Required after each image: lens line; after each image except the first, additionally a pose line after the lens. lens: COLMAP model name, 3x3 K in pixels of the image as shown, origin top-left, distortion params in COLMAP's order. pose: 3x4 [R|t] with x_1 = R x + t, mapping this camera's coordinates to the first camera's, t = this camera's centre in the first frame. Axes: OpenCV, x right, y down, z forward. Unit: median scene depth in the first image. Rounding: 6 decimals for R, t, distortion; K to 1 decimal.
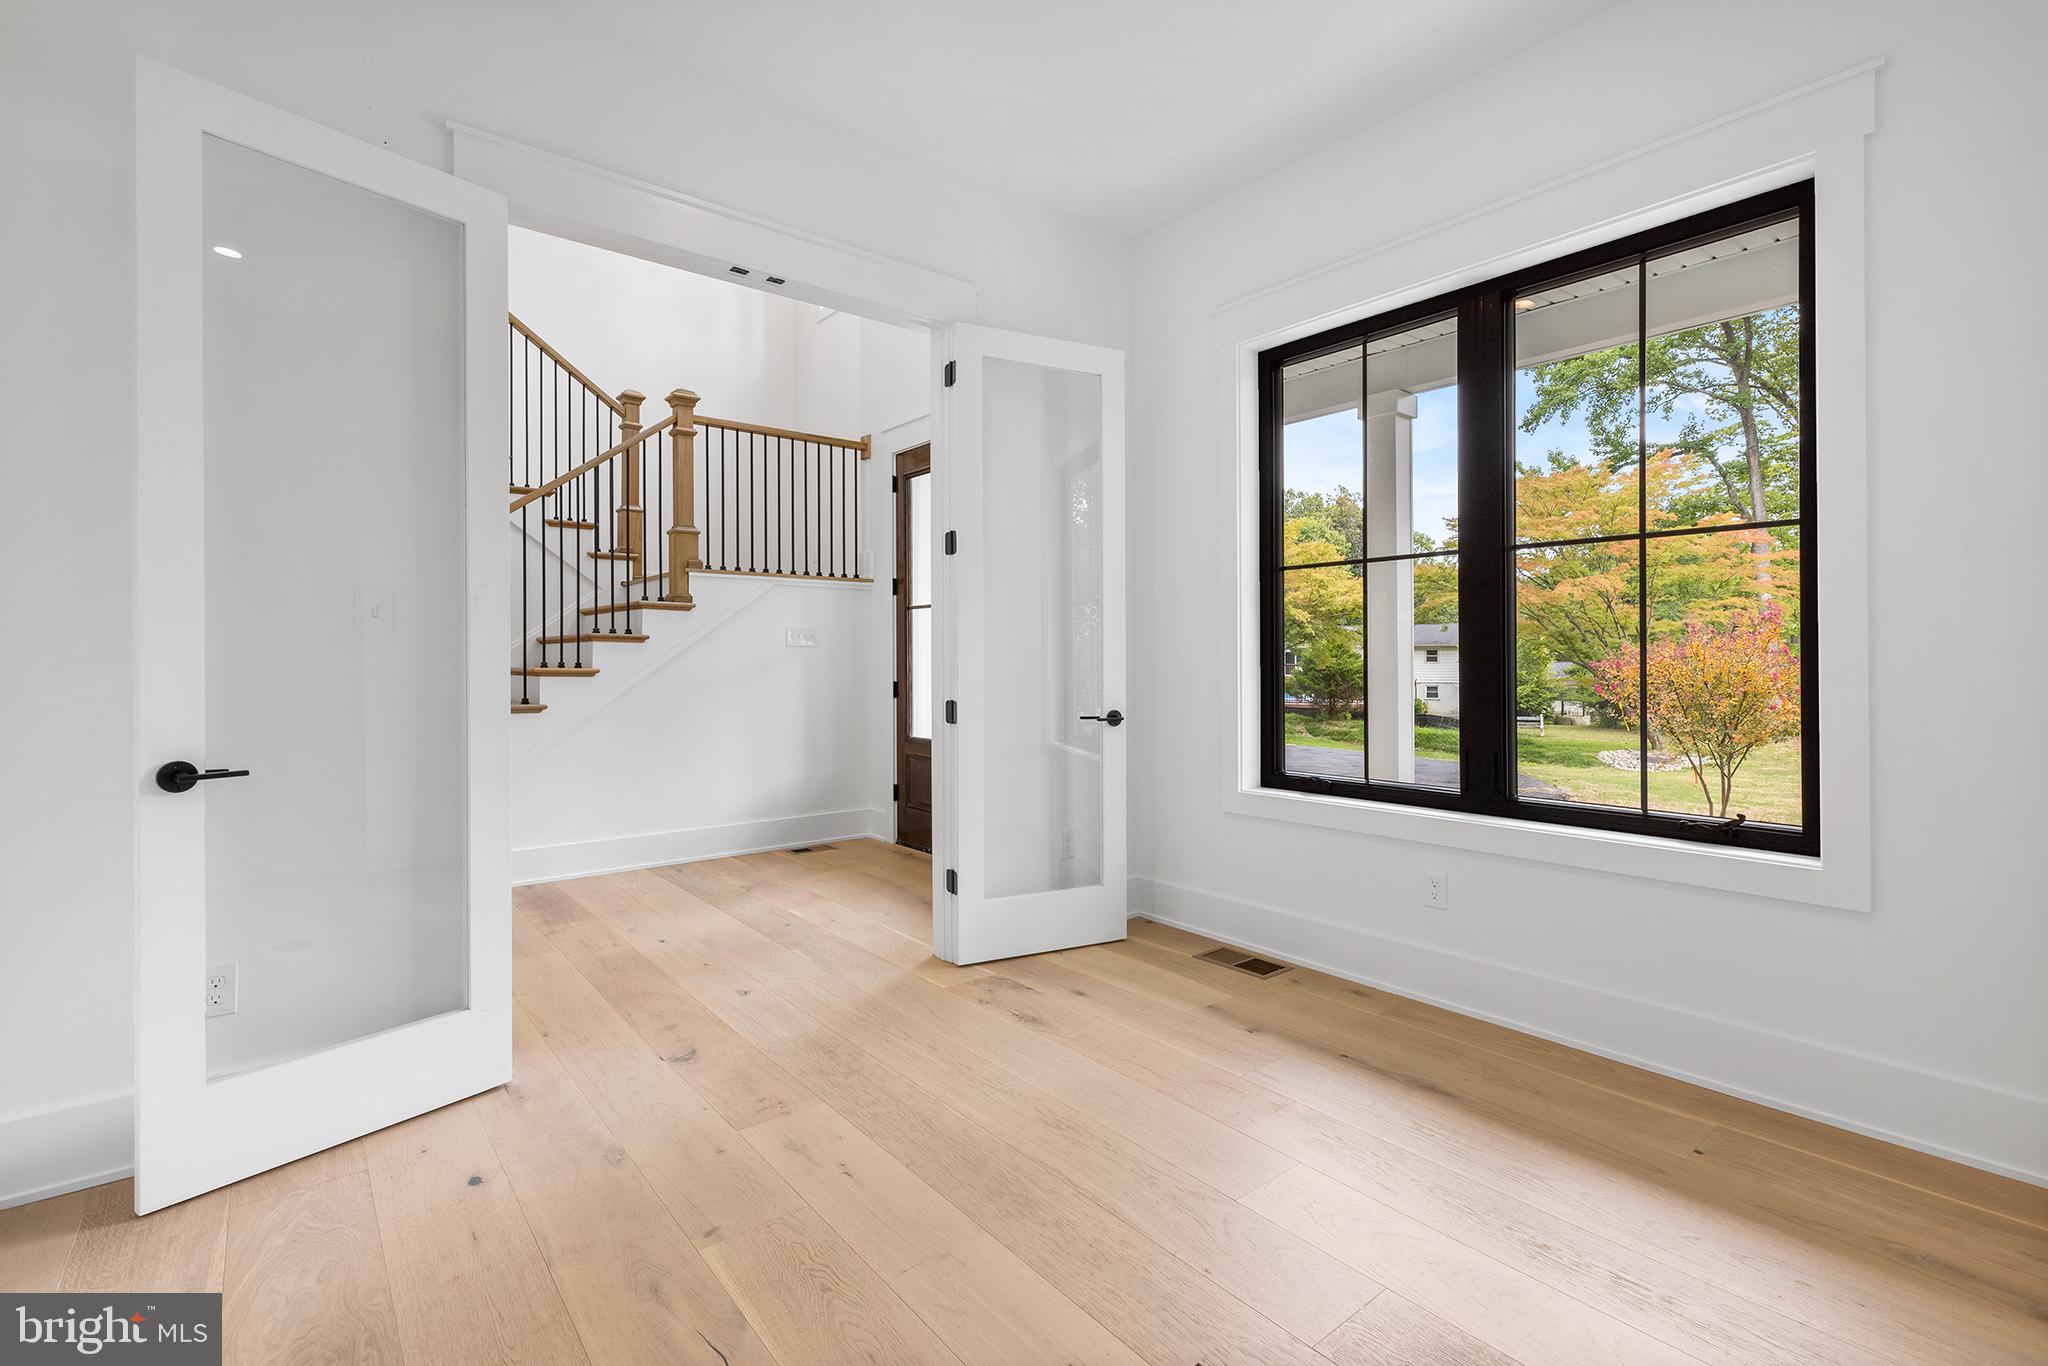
lens RADIAL K [[927.7, 0, 1025.7], [0, 927.7, 659.2], [0, 0, 1]] dist [-0.000712, -0.000190]
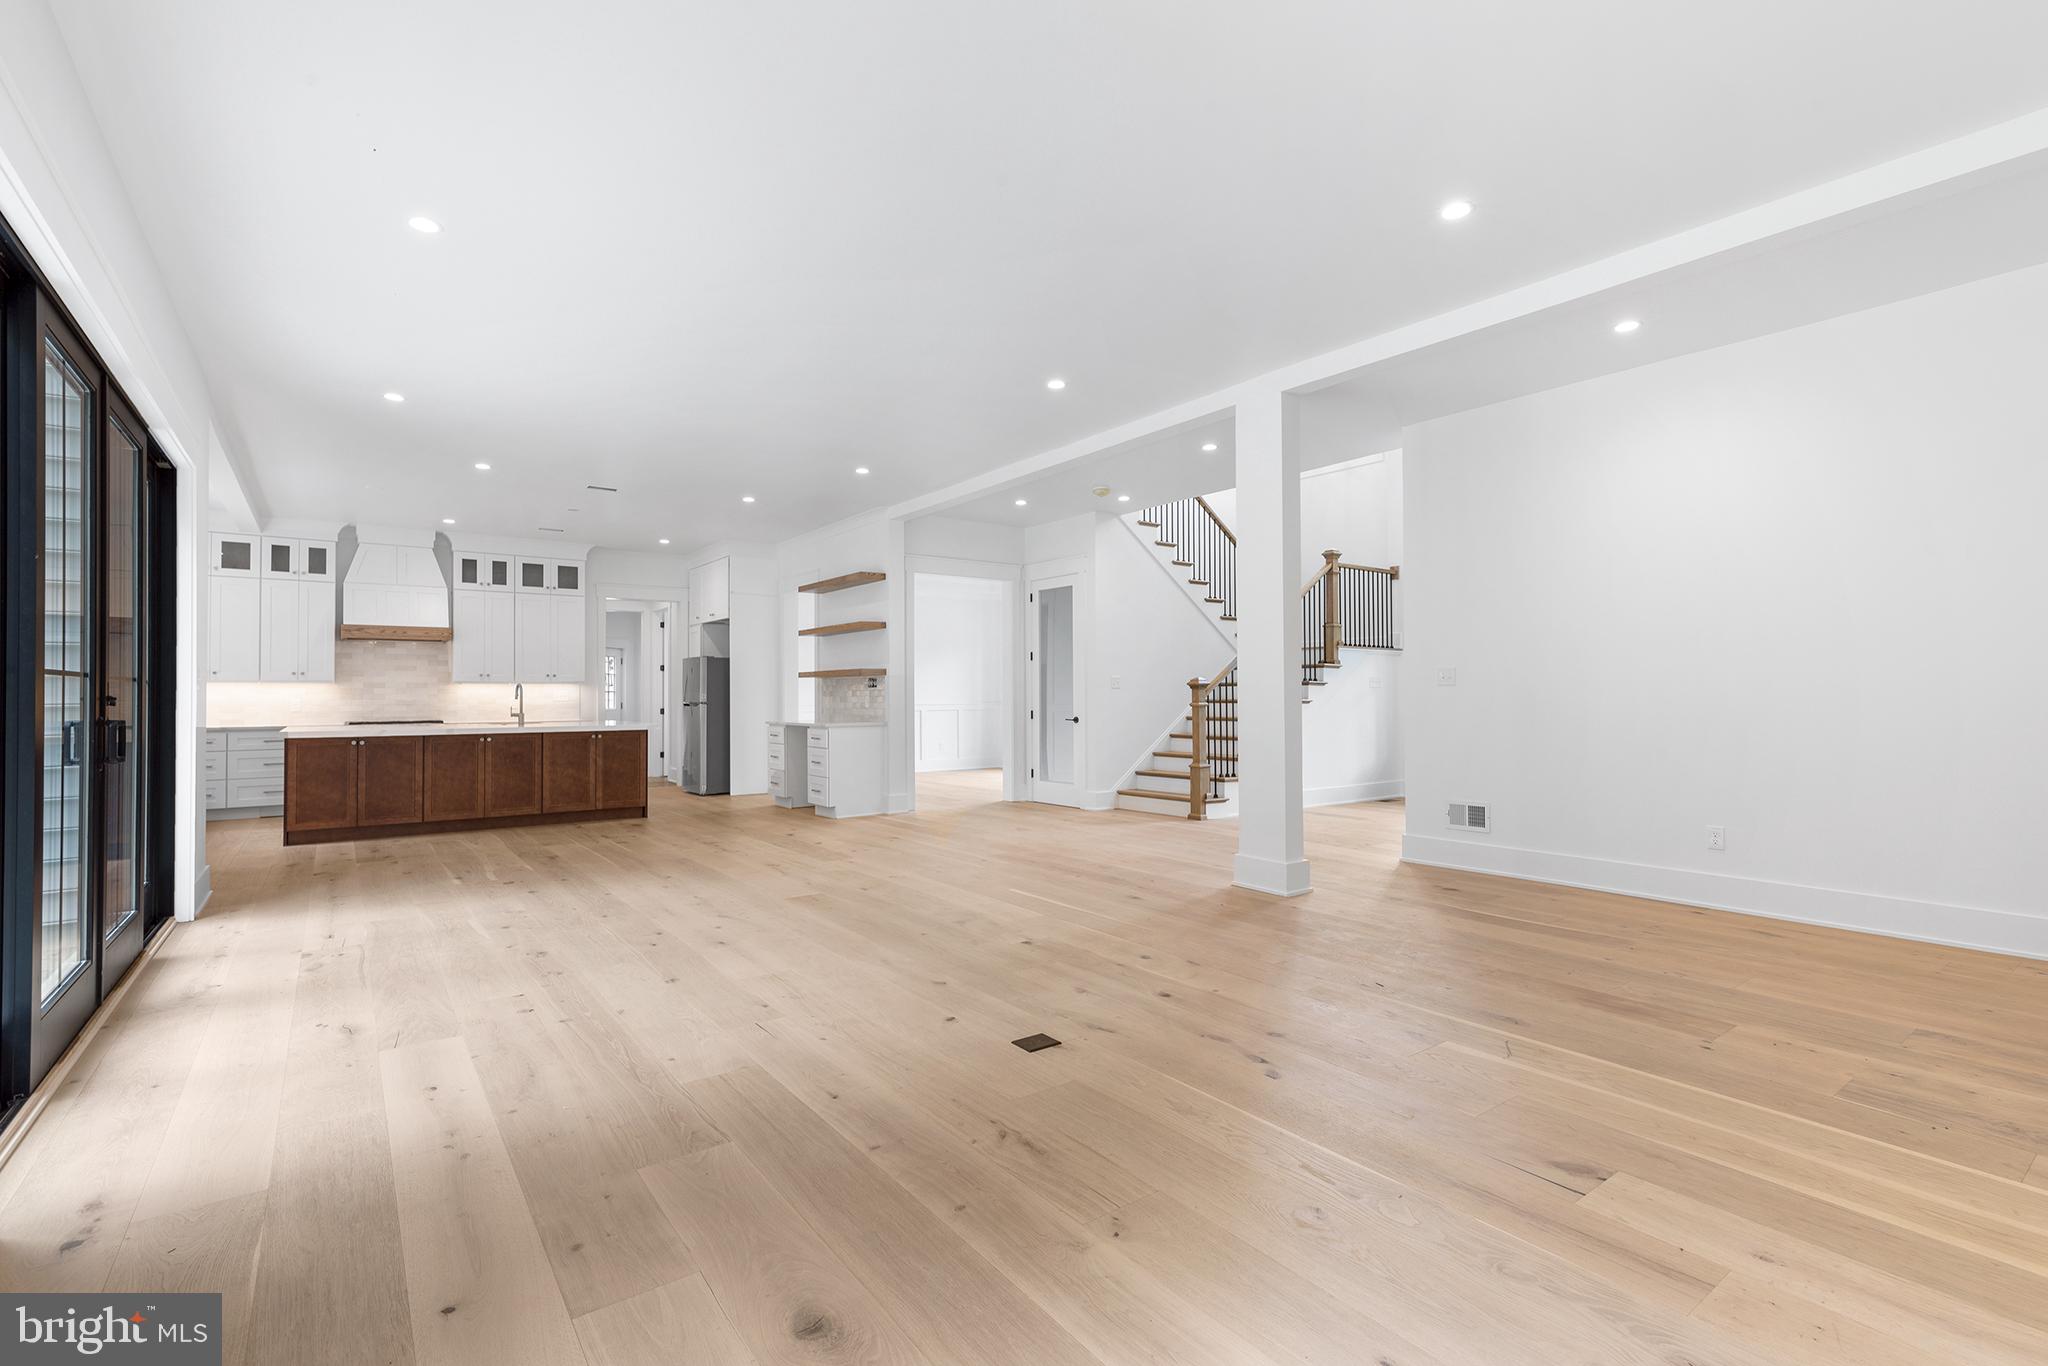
lens RADIAL K [[924.4, 0, 1024.0], [0, 924.4, 683.0], [0, 0, 1]] dist [0.003333, 0.000298]
pose [[0.999409, -0.002381, -0.034293, -0.832842], [0.001777, 0.999843, -0.017610, 0.007695], [0.034330, 0.017539, 0.999257, -0.783142]]
